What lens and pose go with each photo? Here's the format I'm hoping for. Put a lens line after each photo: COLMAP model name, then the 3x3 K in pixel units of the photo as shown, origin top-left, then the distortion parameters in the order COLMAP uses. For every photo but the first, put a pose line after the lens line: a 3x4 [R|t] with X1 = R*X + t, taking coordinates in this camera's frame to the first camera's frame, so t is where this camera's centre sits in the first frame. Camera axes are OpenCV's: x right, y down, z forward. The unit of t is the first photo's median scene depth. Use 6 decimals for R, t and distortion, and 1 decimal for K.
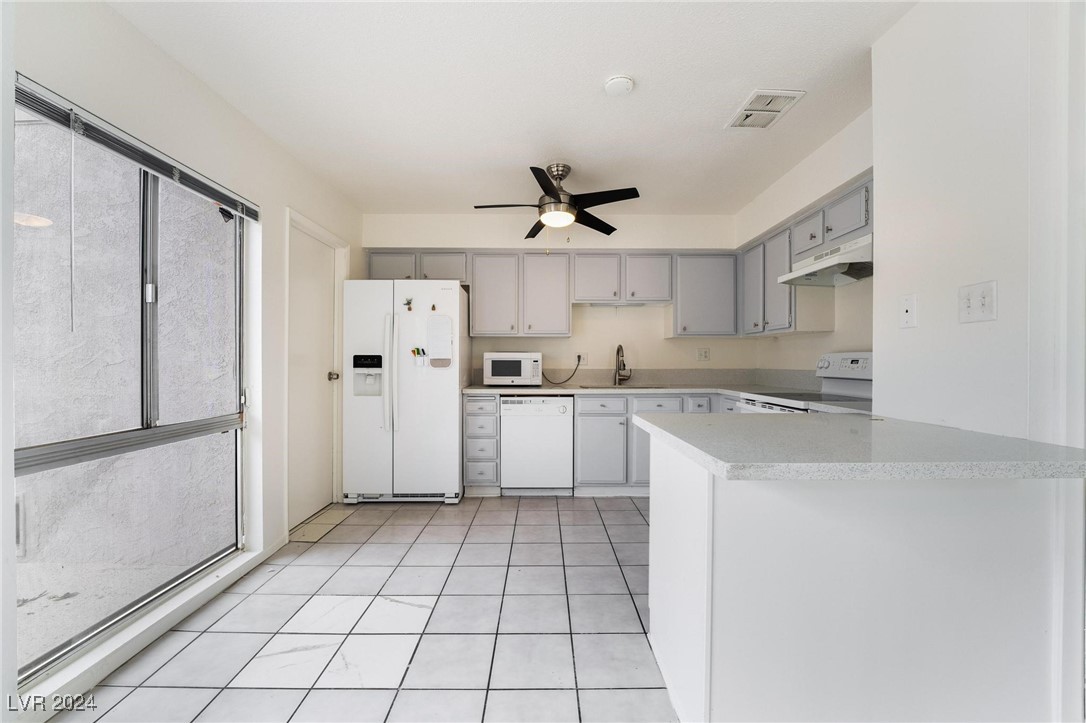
lens RADIAL K [[447.7, 0, 543.2], [0, 447.7, 363.7], [0, 0, 1]] dist [-0.017171, 0.000127]
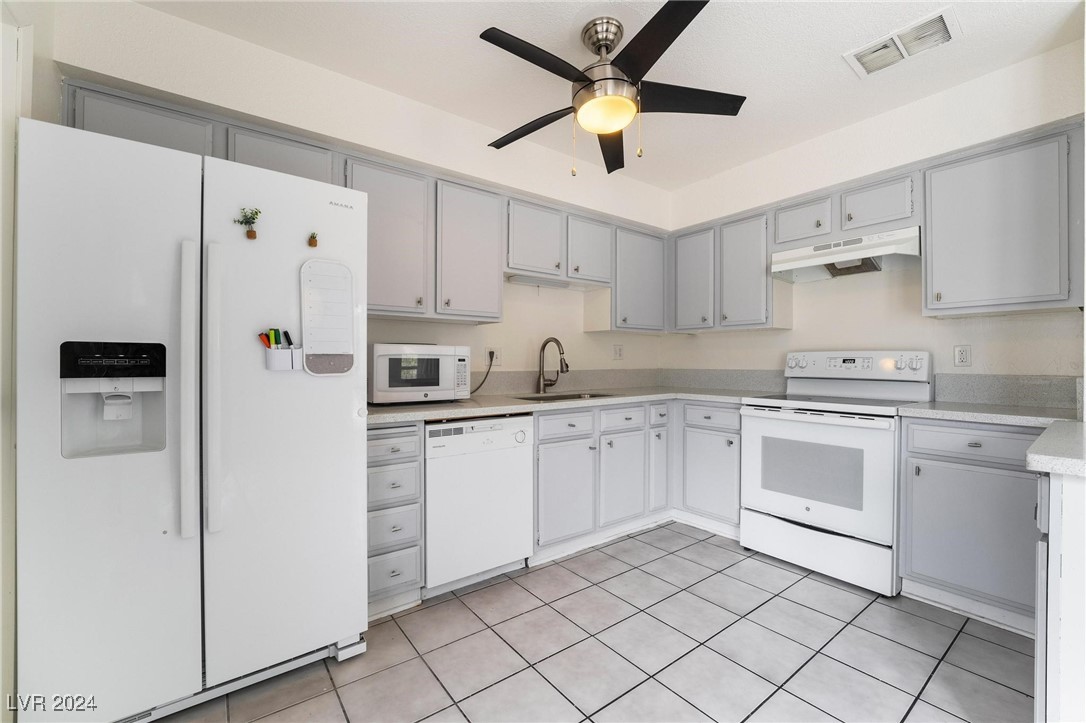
lens RADIAL K [[448.6, 0, 543.4], [0, 448.6, 363.6], [0, 0, 1]] dist [-0.028157, -0.000068]
pose [[0.802701, -0.003477, 0.596372, -0.318588], [0.002414, 0.999994, 0.002582, -0.002263], [-0.596377, -0.000633, 0.802704, 0.493330]]
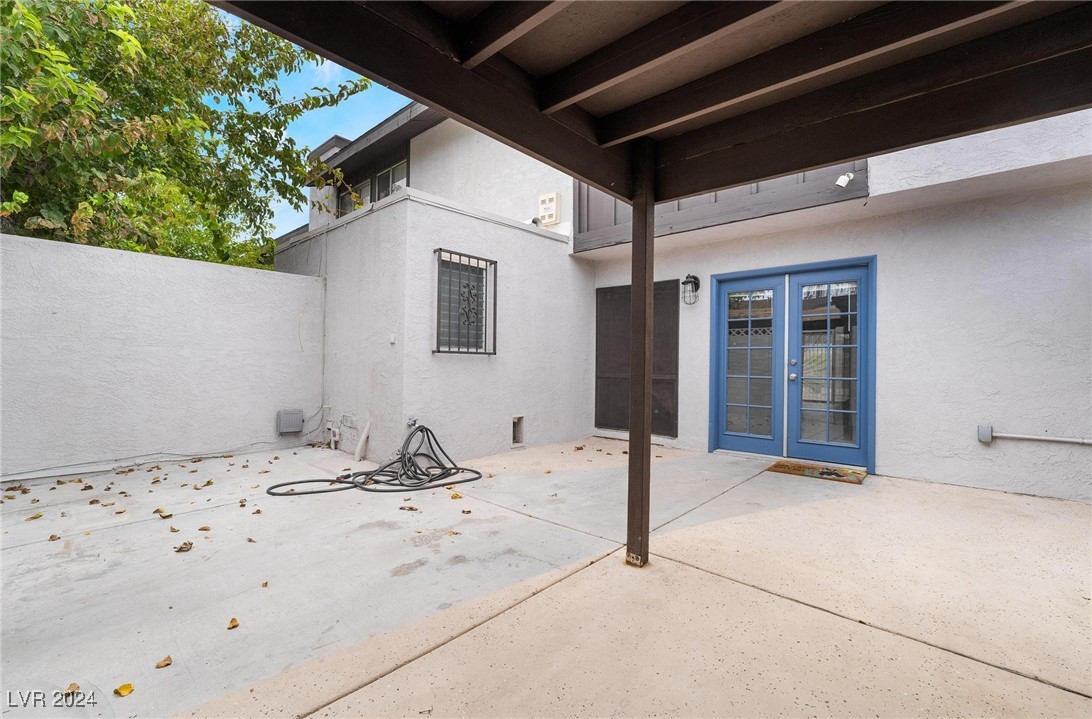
lens RADIAL K [[455.0, 0, 543.3], [0, 455.0, 362.5], [0, 0, 1]] dist [0.001087, -0.028427]
pose [[0.674640, 0.011565, 0.738057, -1.898755], [-0.011021, 0.999924, -0.005594, 0.047523], [-0.738065, -0.004360, 0.674716, -0.337423]]
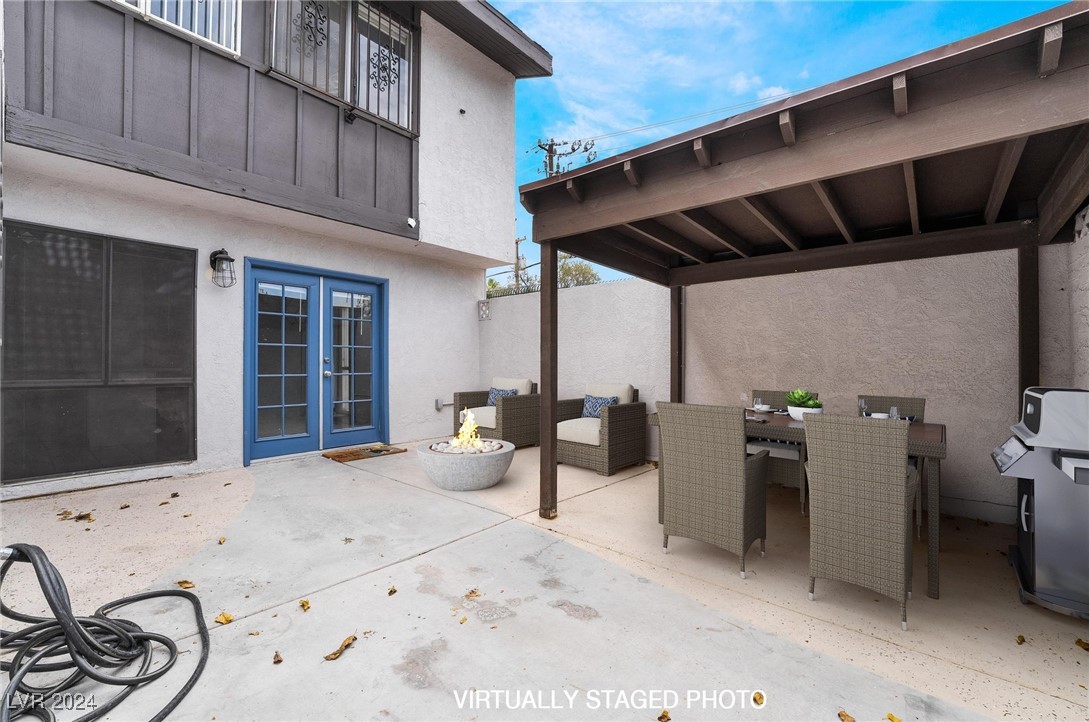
lens RADIAL K [[451.6, 0, 549.6], [0, 451.6, 364.0], [0, 0, 1]] dist [-0.021936, 0.000153]
pose [[-0.762576, -0.002107, 0.646895, -1.873547], [-0.001185, 0.999998, 0.001860, 0.040282], [-0.646898, 0.000652, -0.762577, 0.653316]]
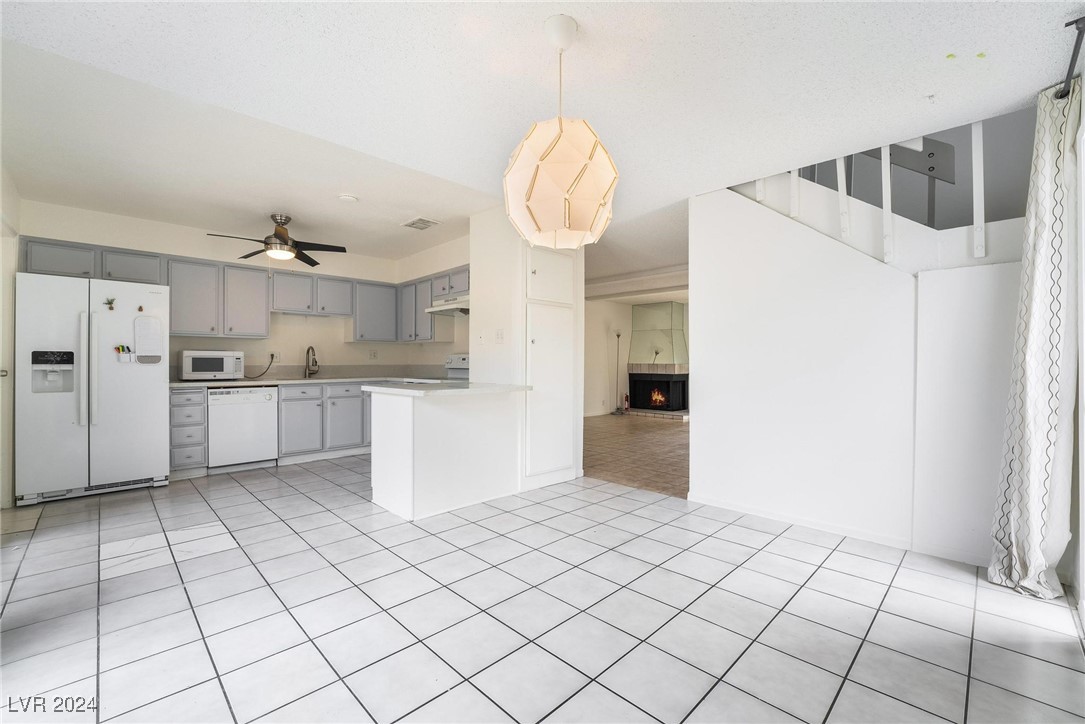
lens RADIAL K [[450.0, 0, 547.6], [0, 450.0, 365.0], [0, 0, 1]] dist [-0.021936, 0.000153]
pose [[0.707651, -0.004196, 0.706550, -0.297158], [0.002102, 0.999990, 0.003833, 0.009546], [-0.706559, -0.001227, 0.707653, -0.453864]]
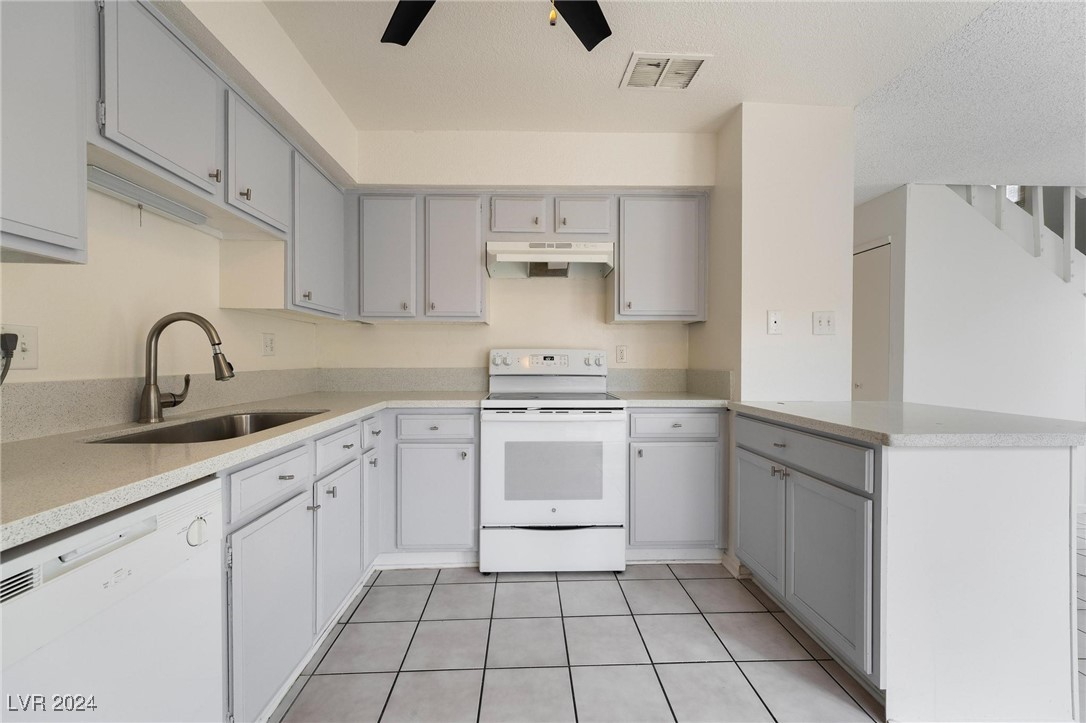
lens RADIAL K [[437.2, 0, 541.1], [0, 437.2, 363.6], [0, 0, 1]] dist [-0.001484, 0.000024]
pose [[-0.035352, -0.013154, 0.999288, -0.239464], [0.001697, 0.999911, 0.013222, -0.004304], [-0.999373, 0.002163, -0.035327, 0.831658]]
